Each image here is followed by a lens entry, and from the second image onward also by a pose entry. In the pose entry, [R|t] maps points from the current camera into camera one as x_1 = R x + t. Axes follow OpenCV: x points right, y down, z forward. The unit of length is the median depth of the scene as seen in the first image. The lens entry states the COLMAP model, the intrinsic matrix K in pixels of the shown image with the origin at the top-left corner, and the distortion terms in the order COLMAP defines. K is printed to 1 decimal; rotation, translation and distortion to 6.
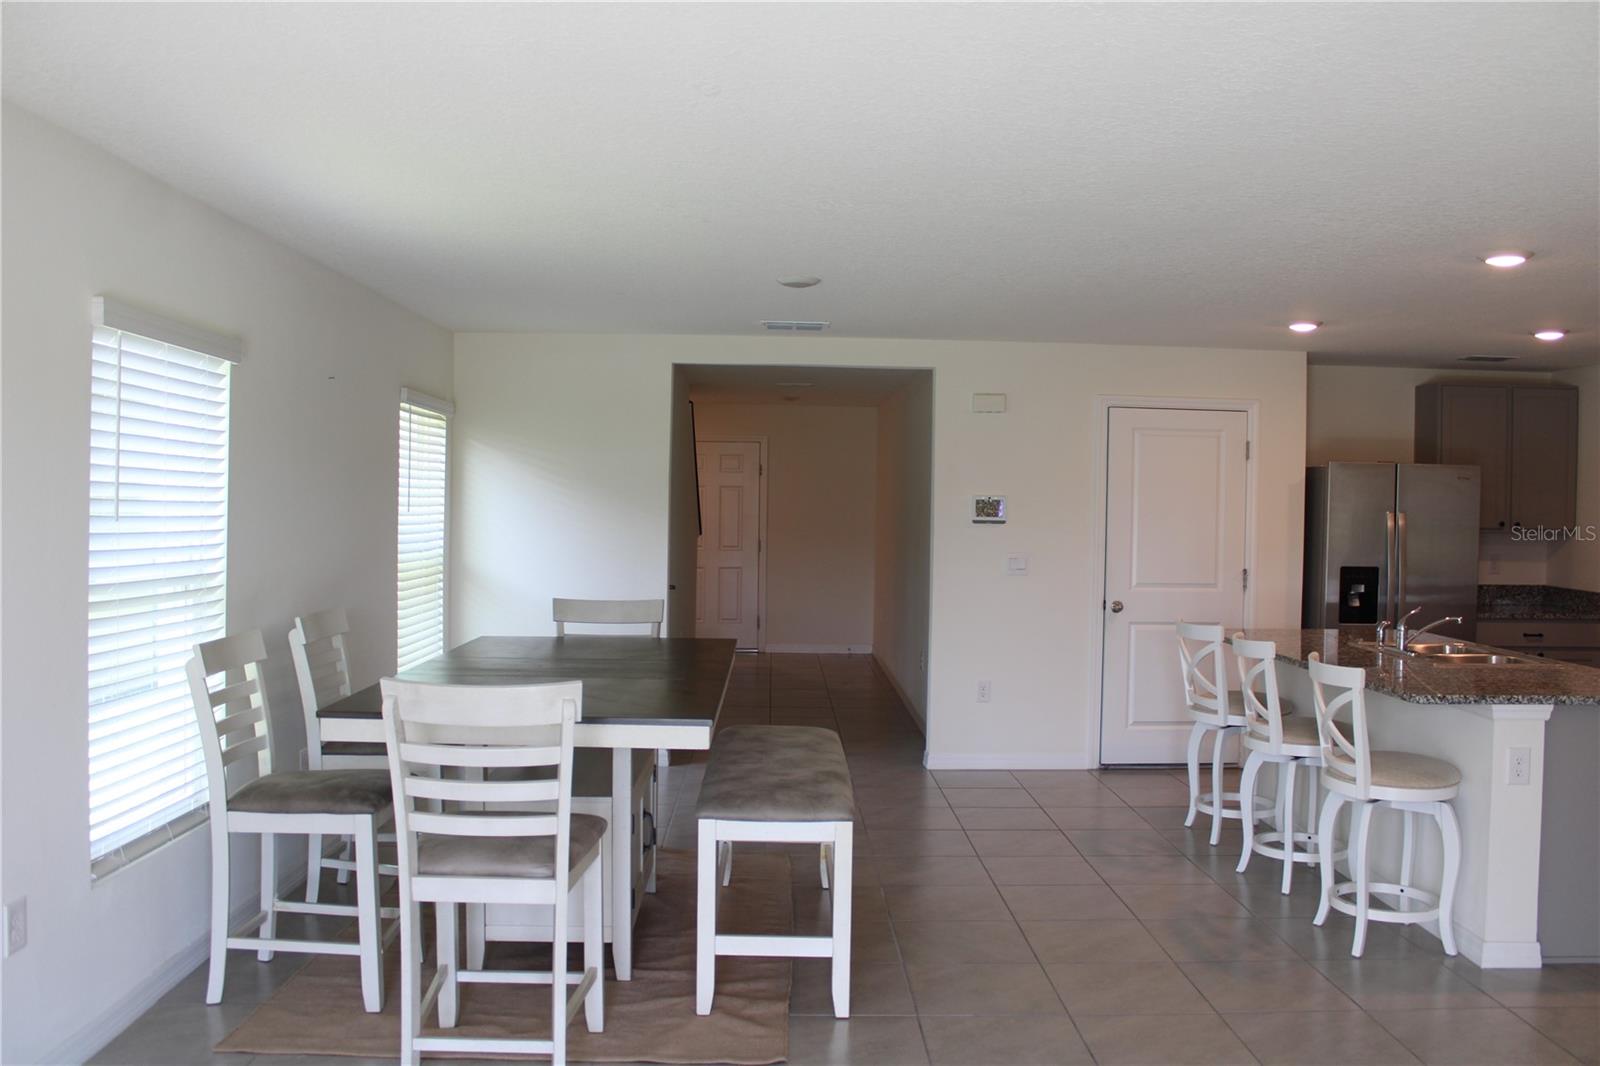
lens RADIAL K [[1363.8, 0, 823.3], [0, 1363.8, 519.8], [0, 0, 1]] dist [-0.161016, 0.151138]
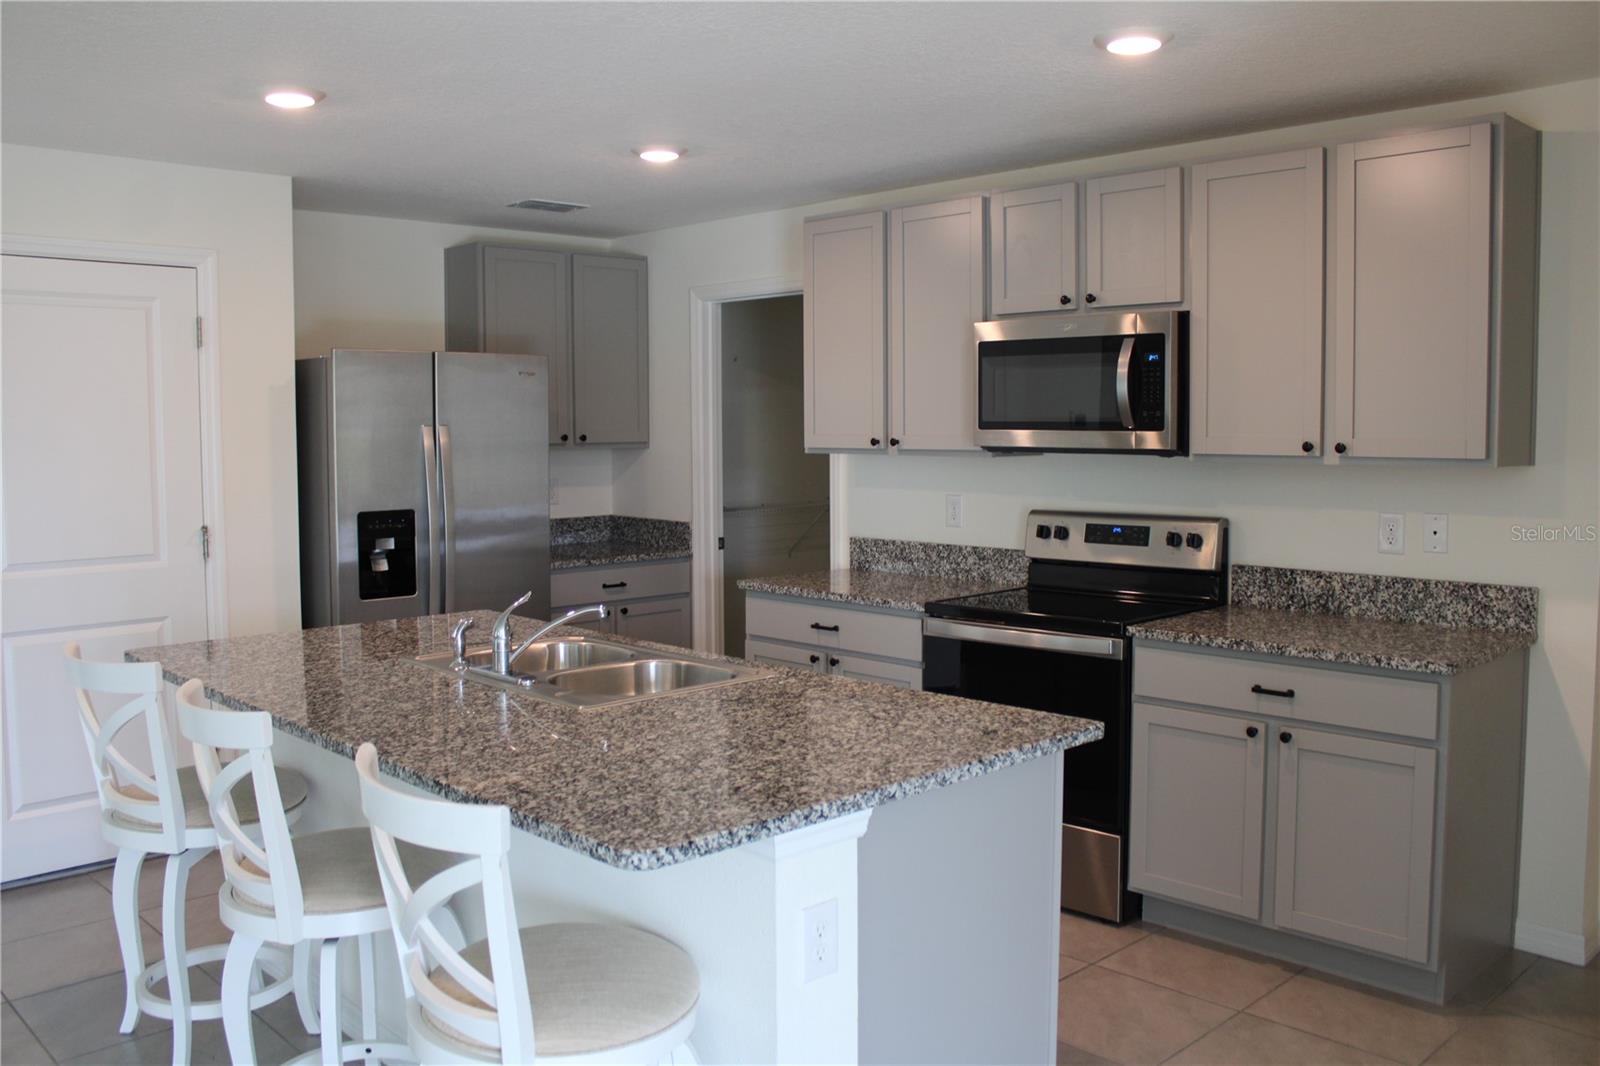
lens RADIAL K [[1363.8, 0, 823.3], [0, 1363.8, 519.8], [0, 0, 1]] dist [-0.161016, 0.151138]
pose [[0.742769, -0.068607, 0.666023, 0.126666], [0.029387, 0.997118, 0.069940, -0.000046], [-0.668902, -0.032377, 0.742645, 0.379587]]
